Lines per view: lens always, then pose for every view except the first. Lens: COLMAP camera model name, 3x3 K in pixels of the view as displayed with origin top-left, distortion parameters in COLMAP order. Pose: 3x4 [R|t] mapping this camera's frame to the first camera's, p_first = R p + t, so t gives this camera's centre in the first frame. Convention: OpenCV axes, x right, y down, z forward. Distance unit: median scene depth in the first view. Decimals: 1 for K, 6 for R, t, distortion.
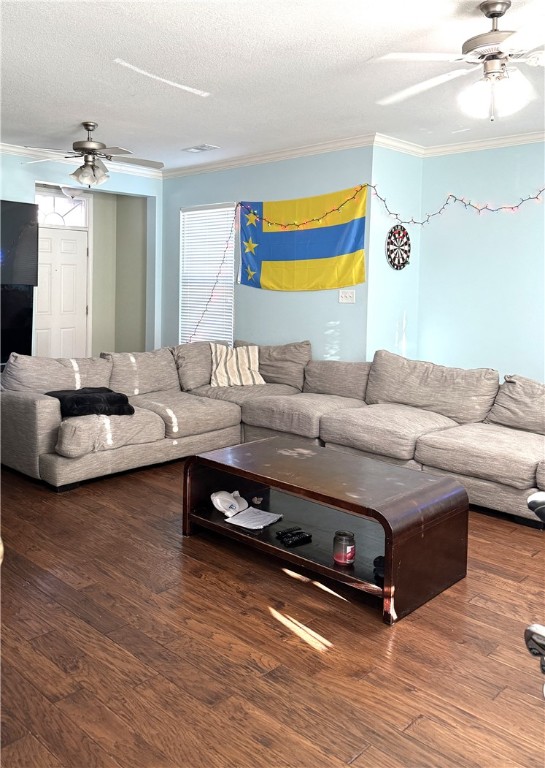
lens RADIAL K [[594.3, 0, 271.6], [0, 594.3, 298.3], [0, 0, 1]] dist [0.108858, -0.105876]
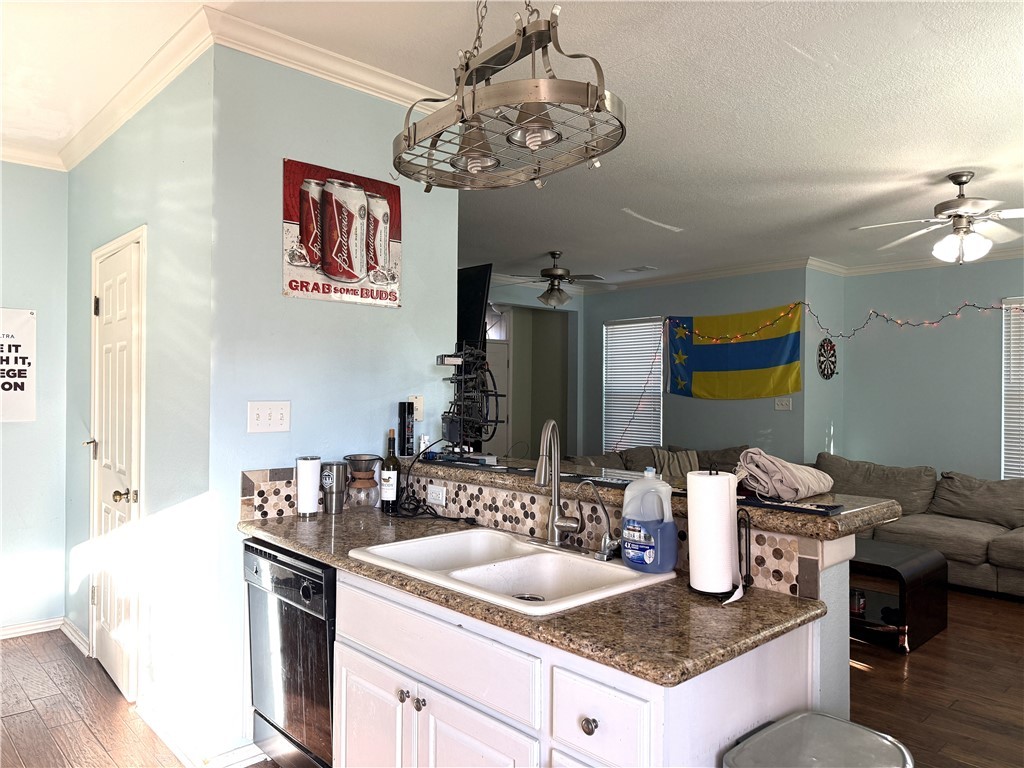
lens RADIAL K [[721.9, 0, 512.0], [0, 721.9, 384.0], [0, 0, 1]] dist [0.003581, 0.004507]
pose [[0.999914, -0.006936, -0.011105, -0.358941], [0.006534, 0.999334, -0.035897, 0.004576], [0.011346, 0.035821, 0.999294, -0.331364]]
